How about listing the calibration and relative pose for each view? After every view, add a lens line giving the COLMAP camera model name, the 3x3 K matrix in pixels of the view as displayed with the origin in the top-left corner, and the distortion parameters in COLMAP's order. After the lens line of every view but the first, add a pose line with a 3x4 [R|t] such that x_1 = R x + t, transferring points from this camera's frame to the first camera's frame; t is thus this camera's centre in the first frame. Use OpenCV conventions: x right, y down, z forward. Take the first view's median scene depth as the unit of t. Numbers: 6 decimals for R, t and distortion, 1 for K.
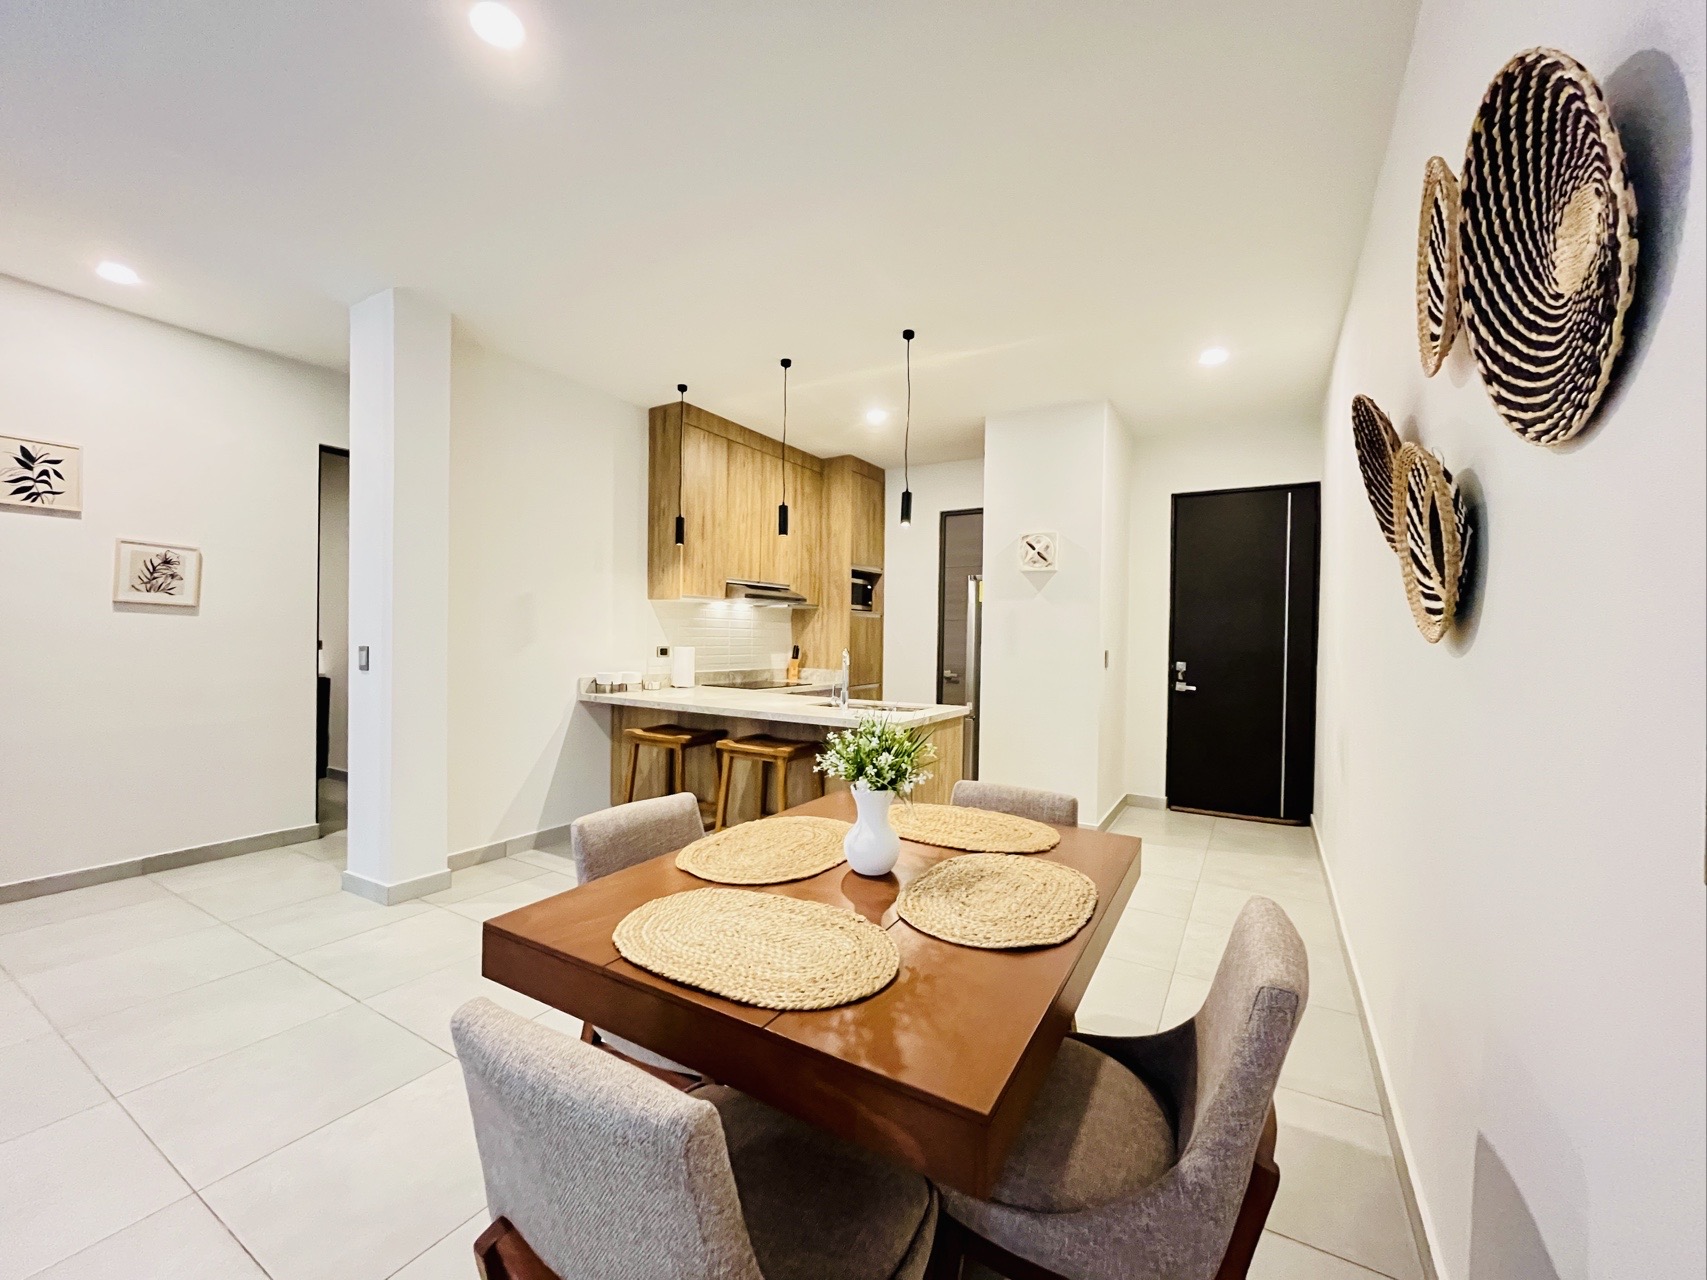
lens RADIAL K [[692.3, 0, 848.9], [0, 692.3, 643.2], [0, 0, 1]] dist [-0.003205, -0.000533]
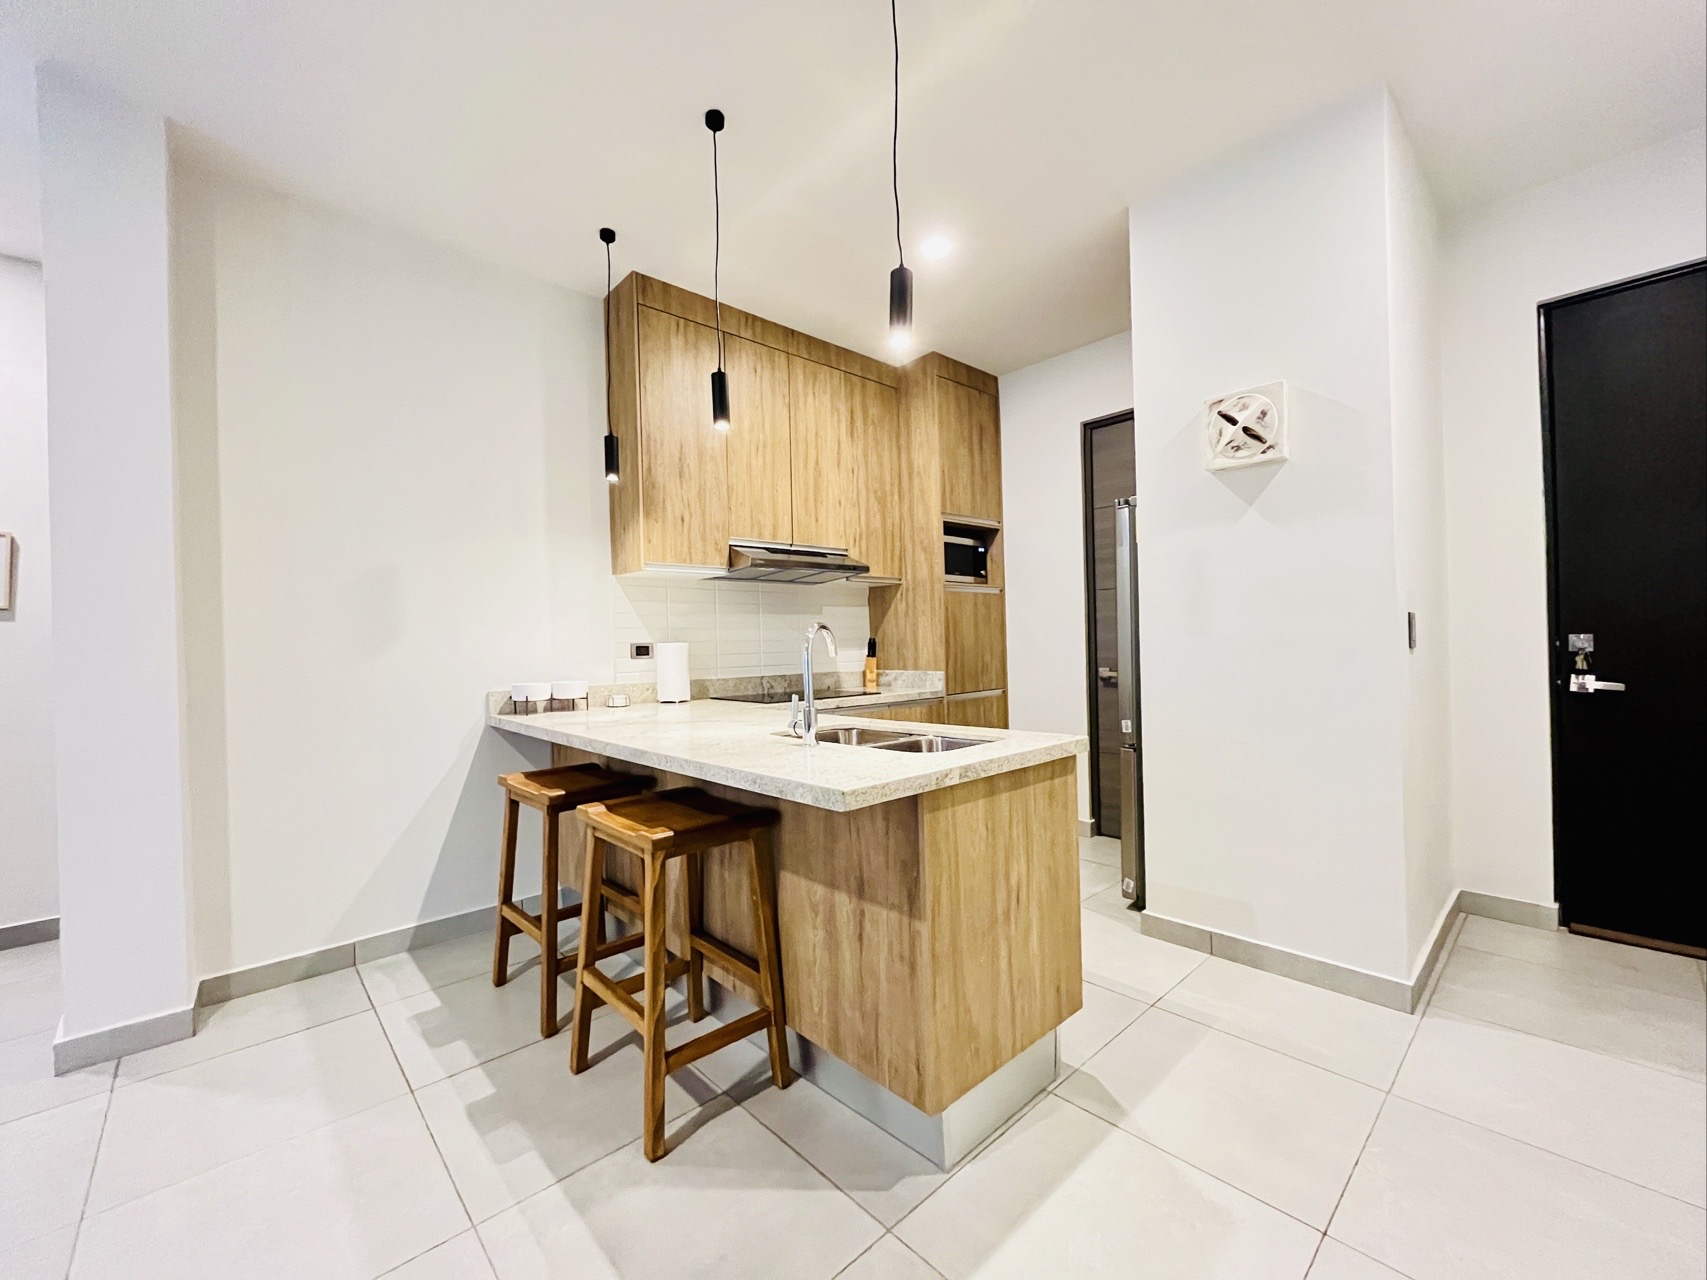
lens RADIAL K [[692.3, 0, 848.9], [0, 692.3, 643.2], [0, 0, 1]] dist [-0.003205, -0.000533]
pose [[0.958330, -0.040422, -0.282790, 0.114426], [0.036917, 0.999161, -0.017713, 0.022854], [0.283269, 0.006535, 0.959018, 0.372059]]
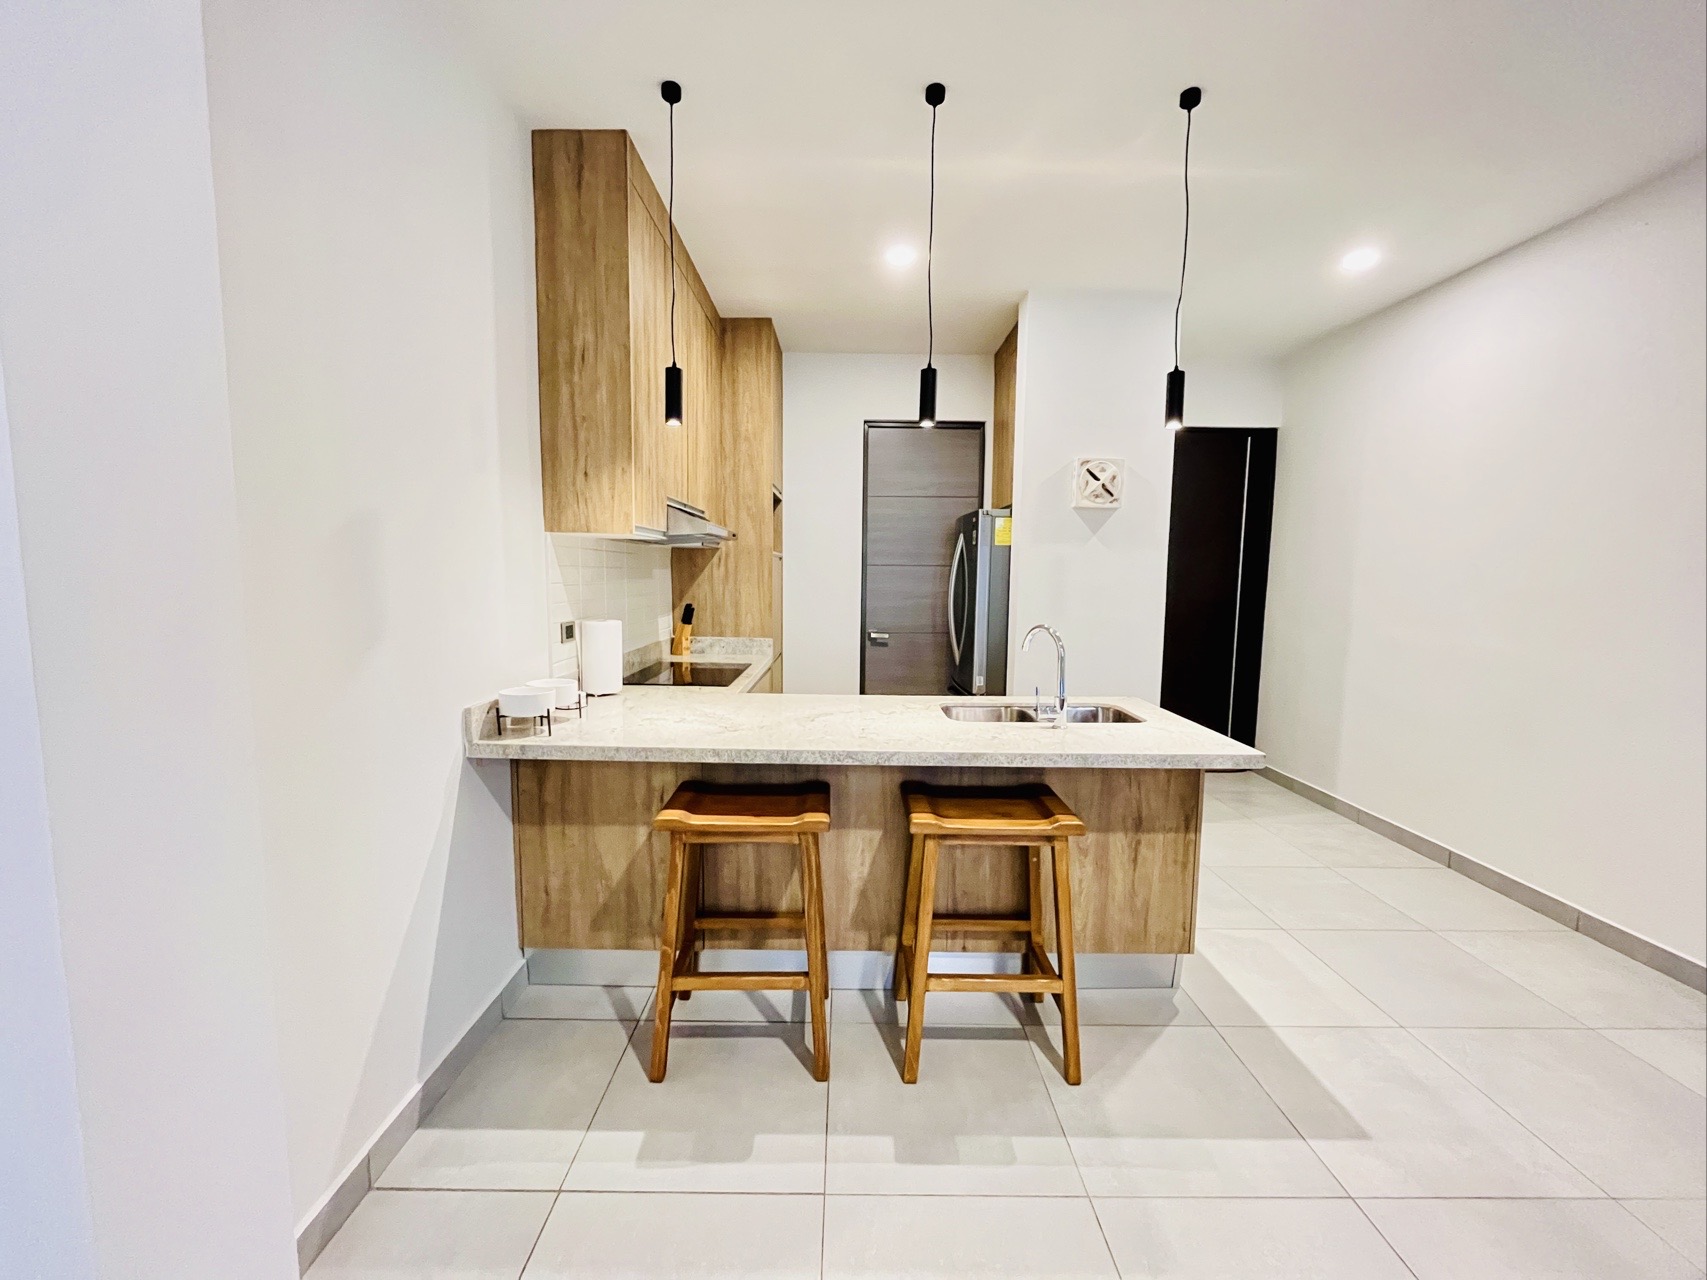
lens RADIAL K [[692.3, 0, 848.9], [0, 692.3, 643.2], [0, 0, 1]] dist [-0.003205, -0.000533]
pose [[0.855950, -0.056821, 0.513927, -0.332348], [0.006812, 0.995096, 0.098675, -0.027417], [-0.517013, -0.080960, 0.852140, 0.407734]]
